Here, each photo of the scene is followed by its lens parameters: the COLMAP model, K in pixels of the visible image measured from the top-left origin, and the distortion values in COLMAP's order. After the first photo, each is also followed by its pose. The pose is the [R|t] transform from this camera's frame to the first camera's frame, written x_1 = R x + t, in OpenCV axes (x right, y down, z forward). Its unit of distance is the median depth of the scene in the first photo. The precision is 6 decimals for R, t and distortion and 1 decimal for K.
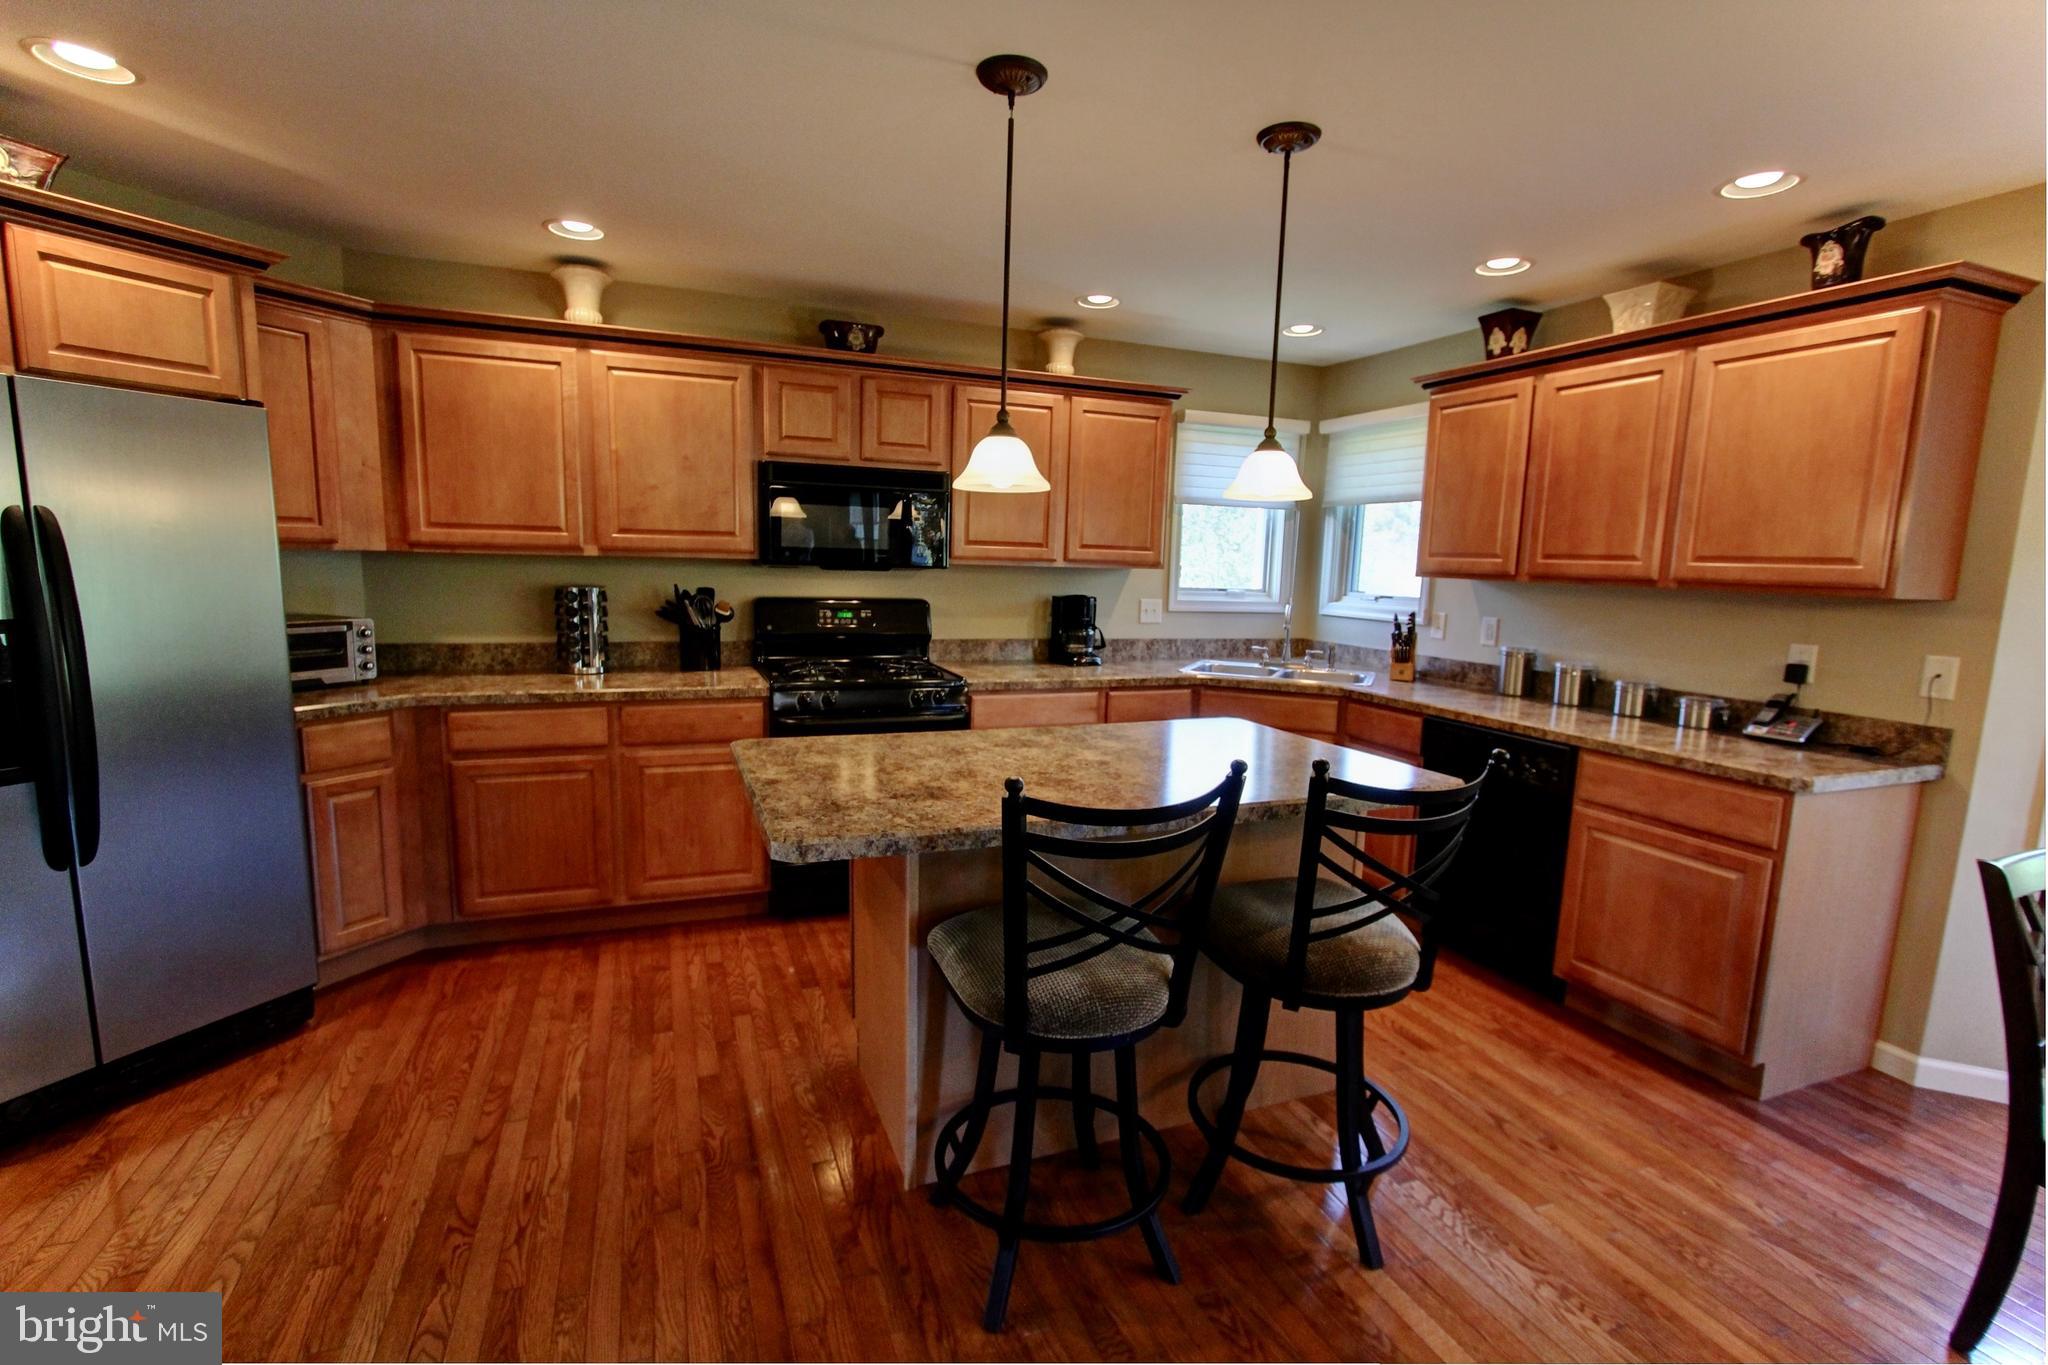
lens RADIAL K [[944.8, 0, 1025.0], [0, 944.8, 692.1], [0, 0, 1]] dist [-0.013638, 0.000295]
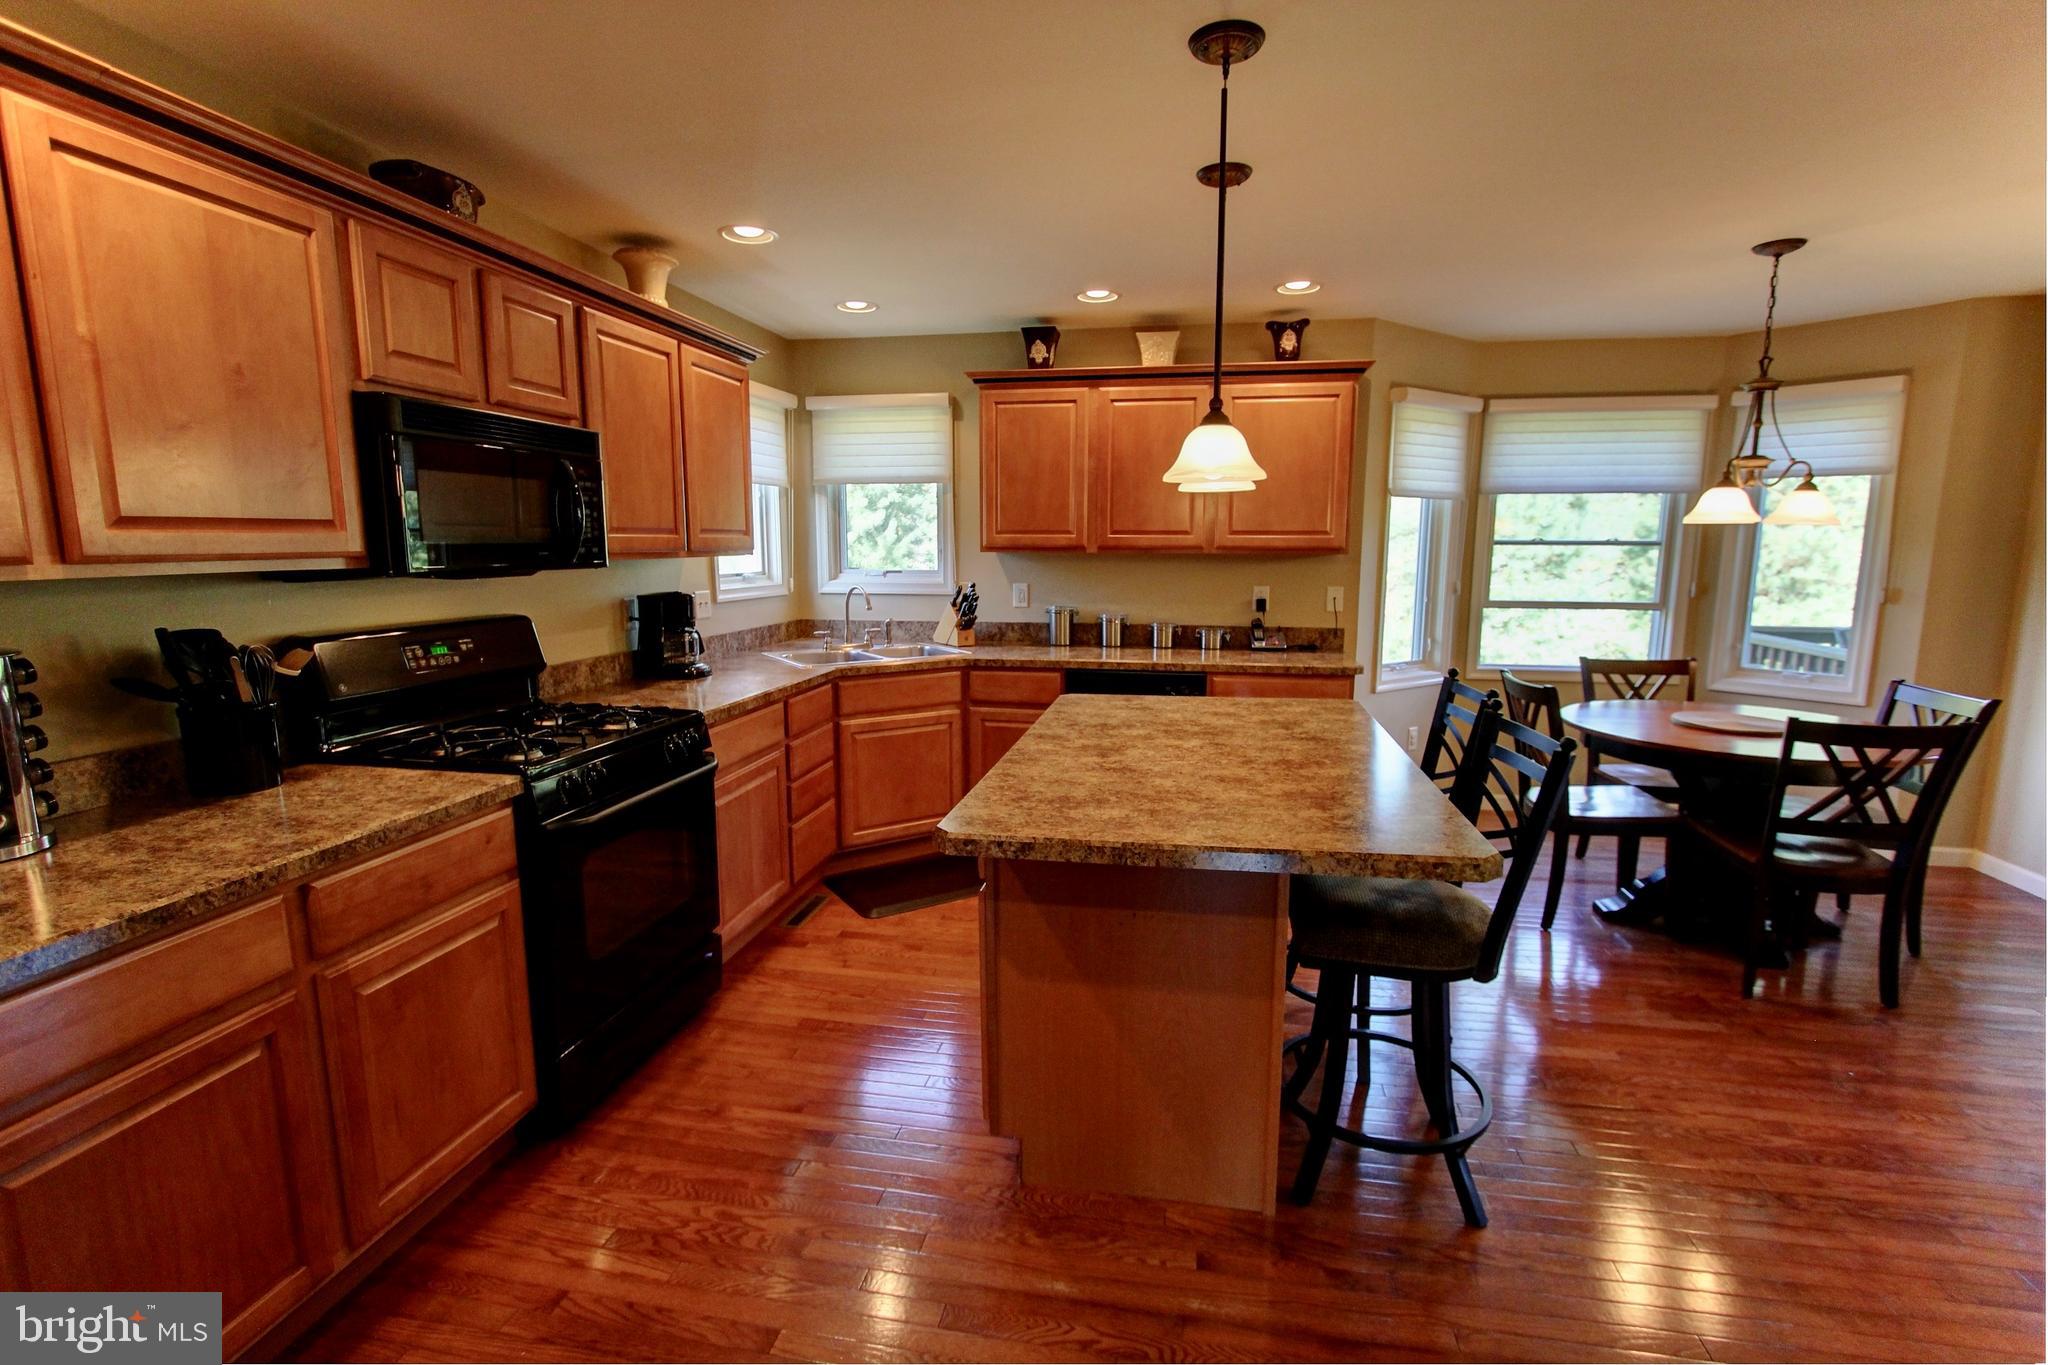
lens RADIAL K [[942.1, 0, 1028.5], [0, 942.1, 688.4], [0, 0, 1]] dist [-0.012484, 0.000709]
pose [[0.533247, -0.159199, 0.830845, -0.578200], [0.133745, 0.985646, 0.103022, -0.079275], [-0.835320, 0.056185, 0.546885, 0.392635]]
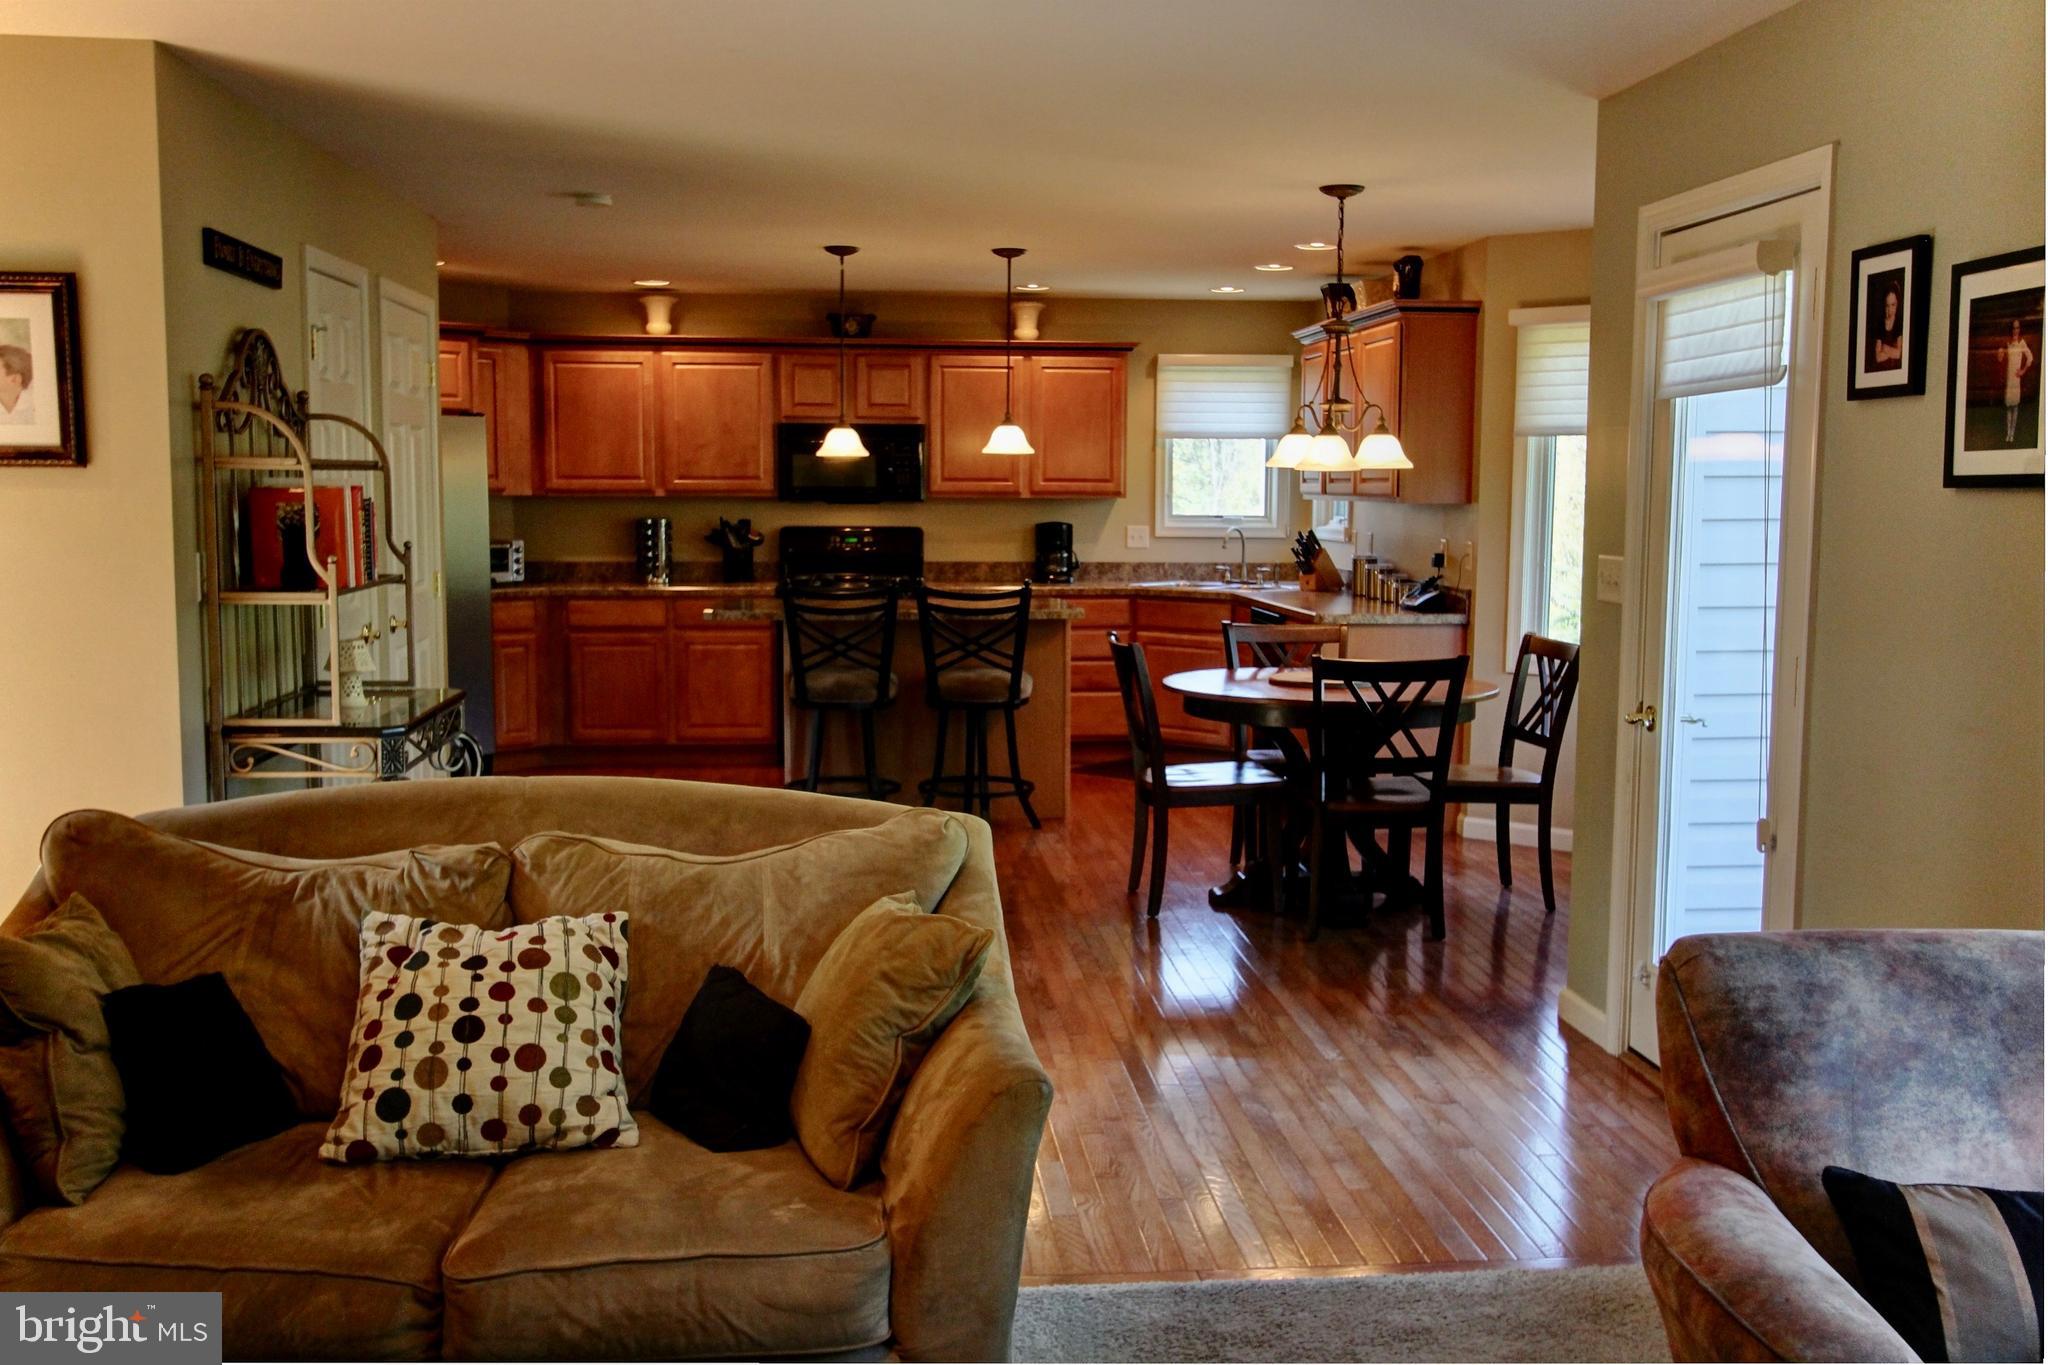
lens RADIAL K [[1959.5, 0, 1032.2], [0, 1959.5, 683.1], [0, 0, 1]] dist [-0.019380, 0.125240]
pose [[0.959558, 0.004821, -0.281469, 0.876252], [-0.017753, 0.998899, -0.043413, 0.245064], [0.280950, 0.046654, 0.958588, -1.594826]]
